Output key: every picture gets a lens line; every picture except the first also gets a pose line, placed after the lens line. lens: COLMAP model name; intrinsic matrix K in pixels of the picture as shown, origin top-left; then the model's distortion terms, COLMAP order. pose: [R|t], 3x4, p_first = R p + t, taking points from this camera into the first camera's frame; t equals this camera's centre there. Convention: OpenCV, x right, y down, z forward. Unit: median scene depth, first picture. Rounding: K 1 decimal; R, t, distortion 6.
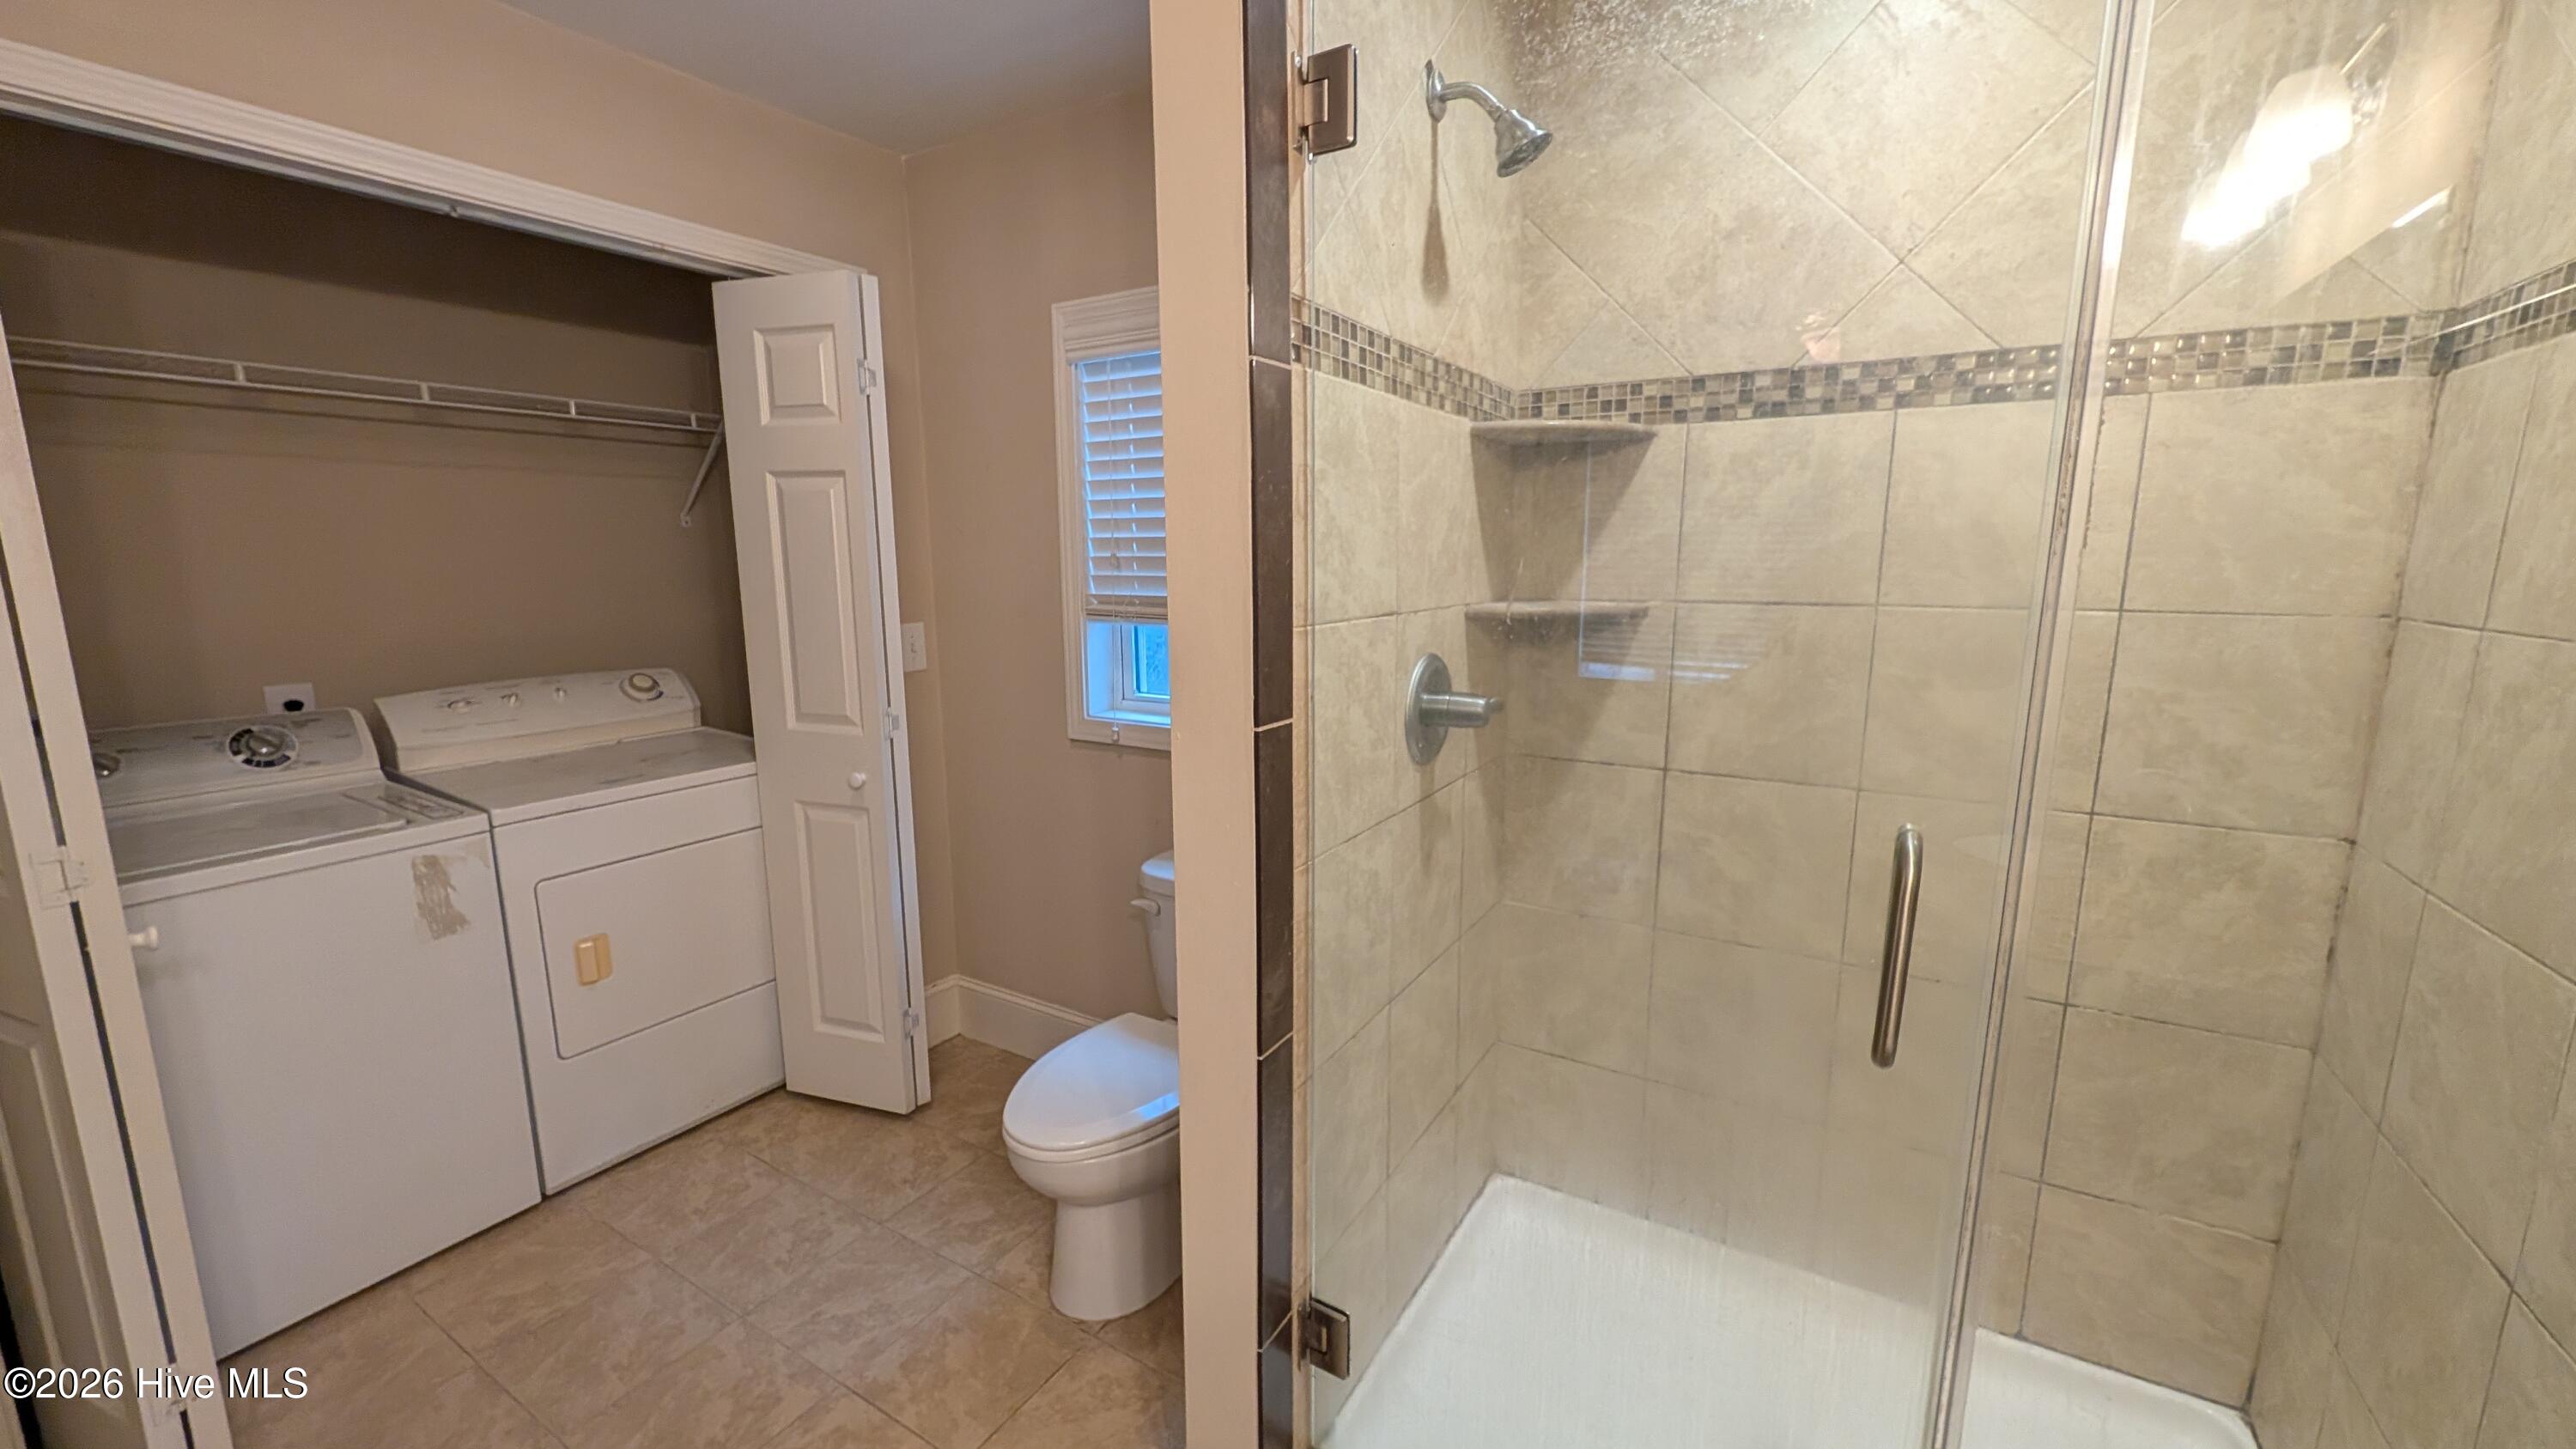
lens RADIAL K [[1000.3, 0, 1286.1], [0, 1000.3, 716.2], [0, 0, 1]] dist [0.008311, 0.000393]
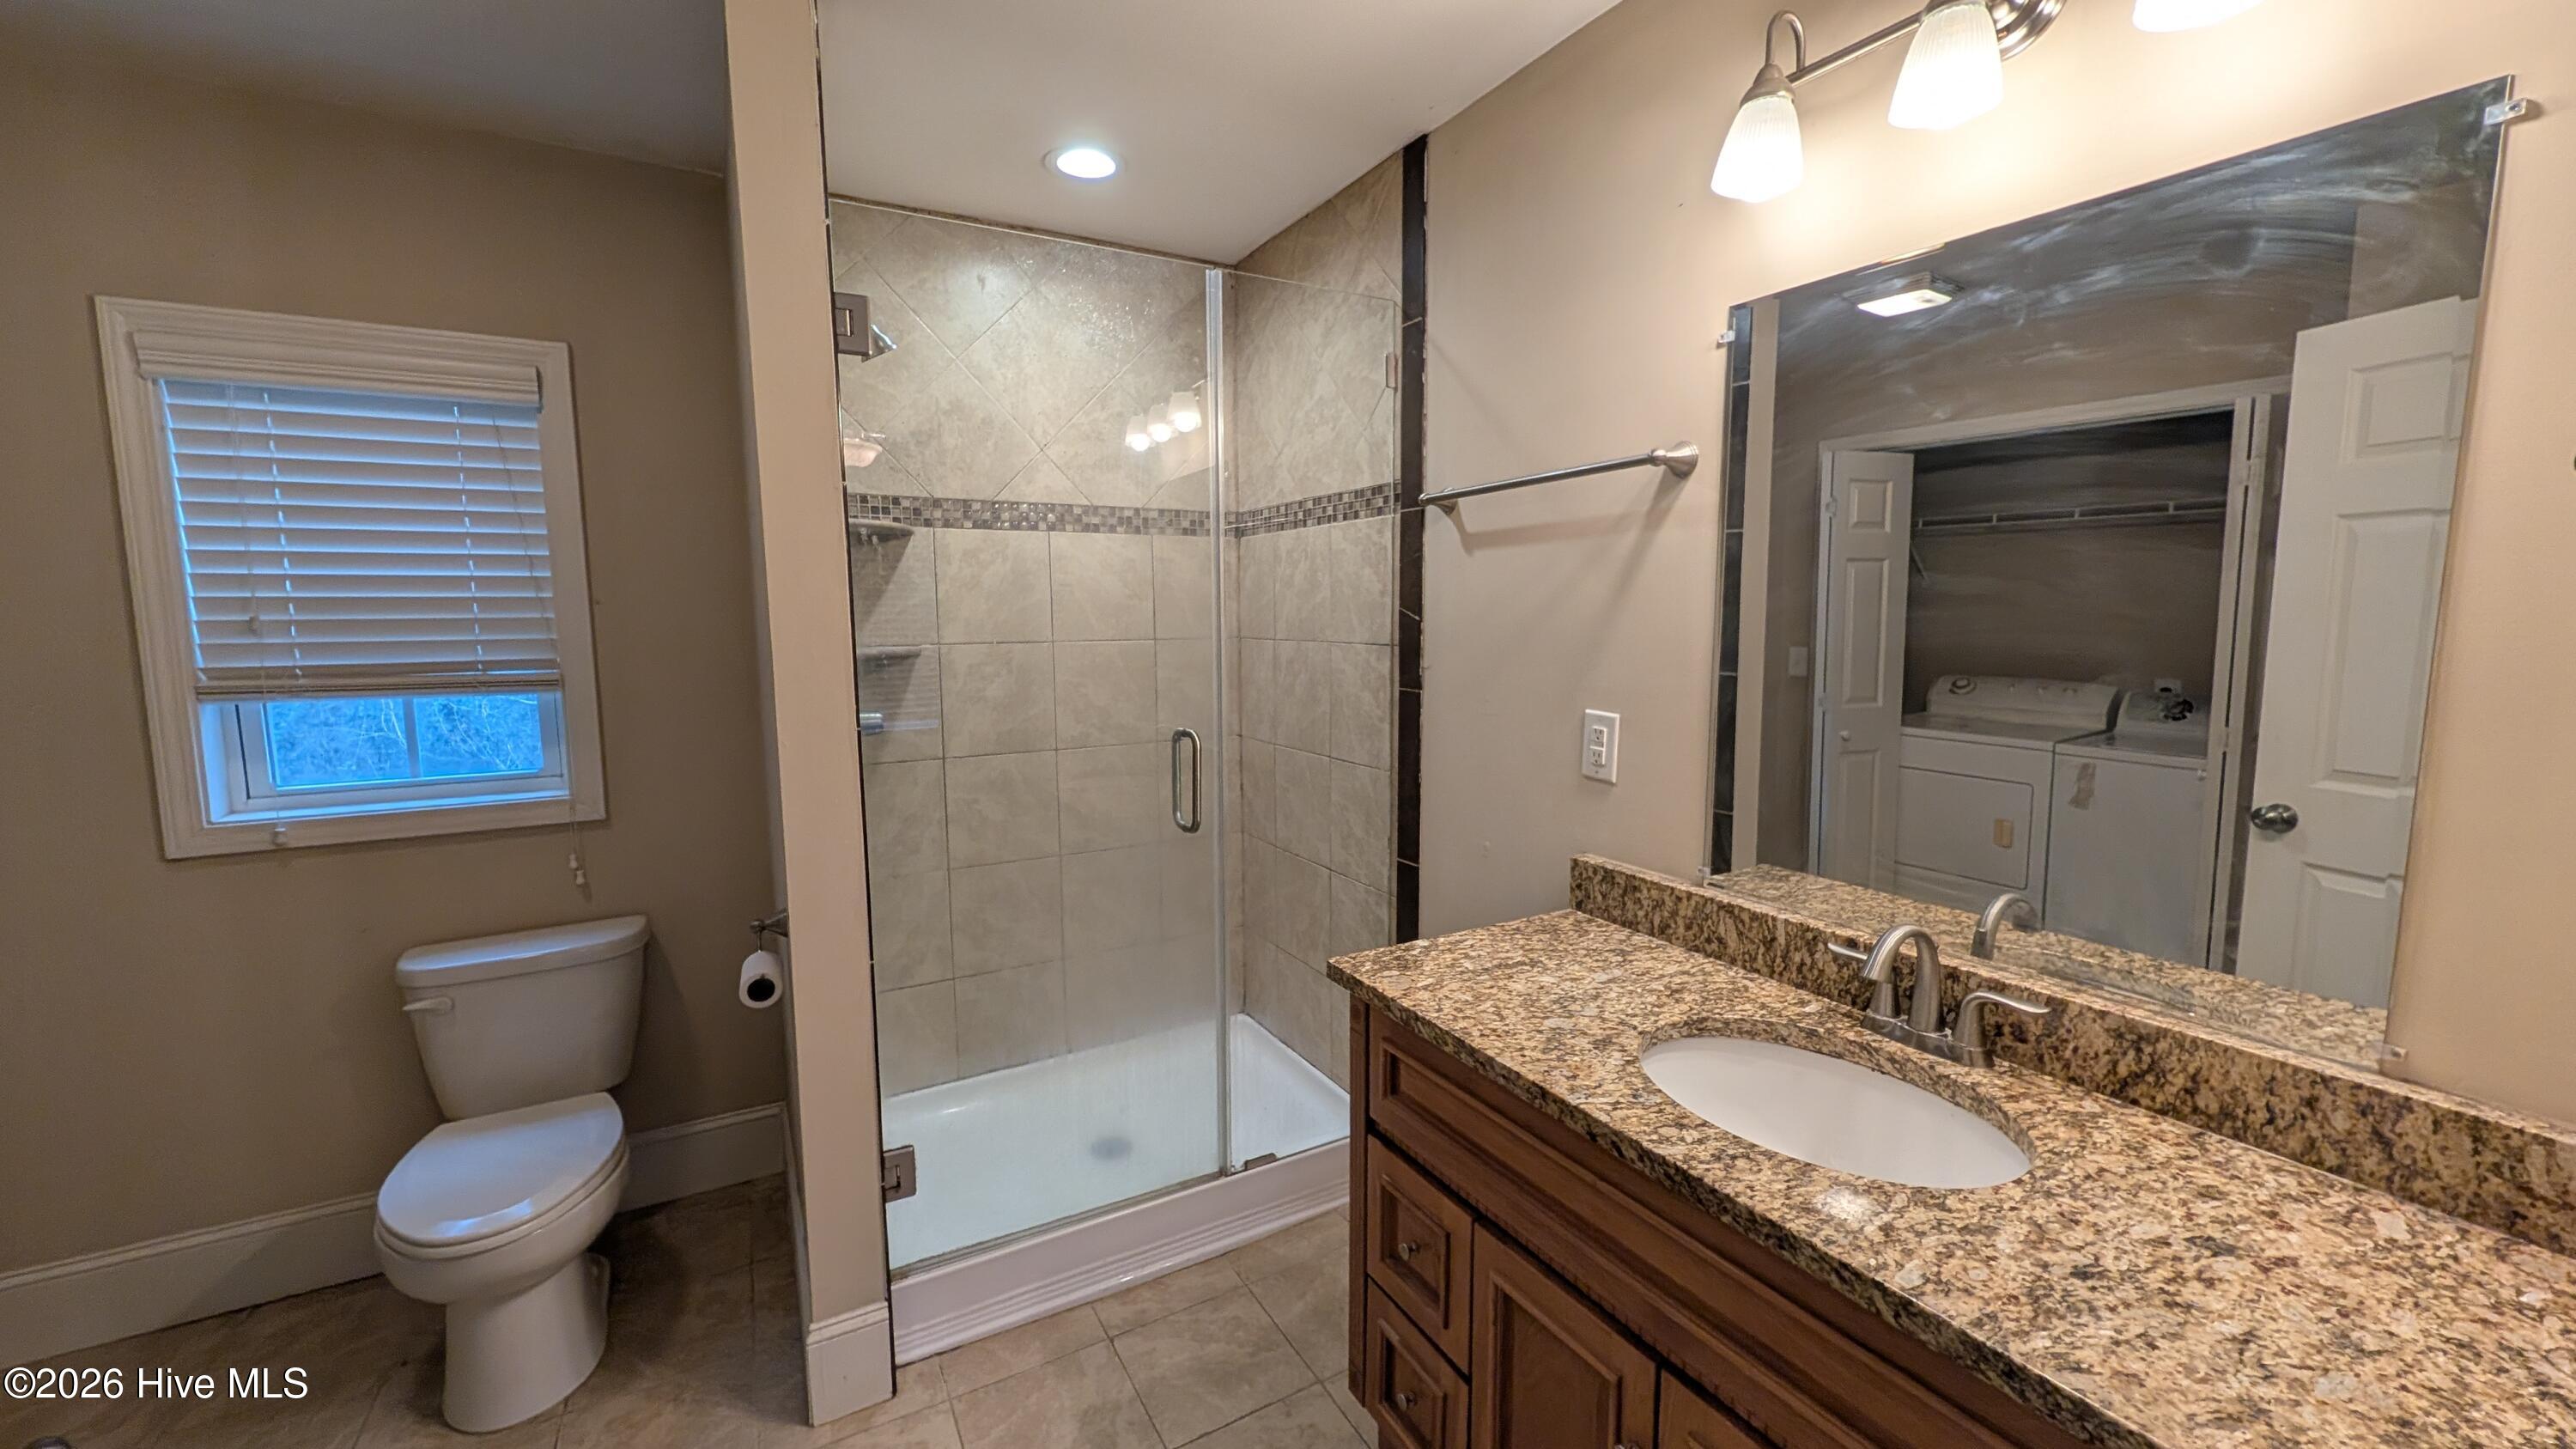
lens RADIAL K [[1000.3, 0, 1283.2], [0, 1000.3, 719.1], [0, 0, 1]] dist [0.008311, 0.000393]
pose [[0.492765, -0.090388, 0.865455, -0.696706], [0.152880, 0.988113, 0.016153, 0.052403], [-0.856627, 0.124351, 0.500726, -0.183167]]
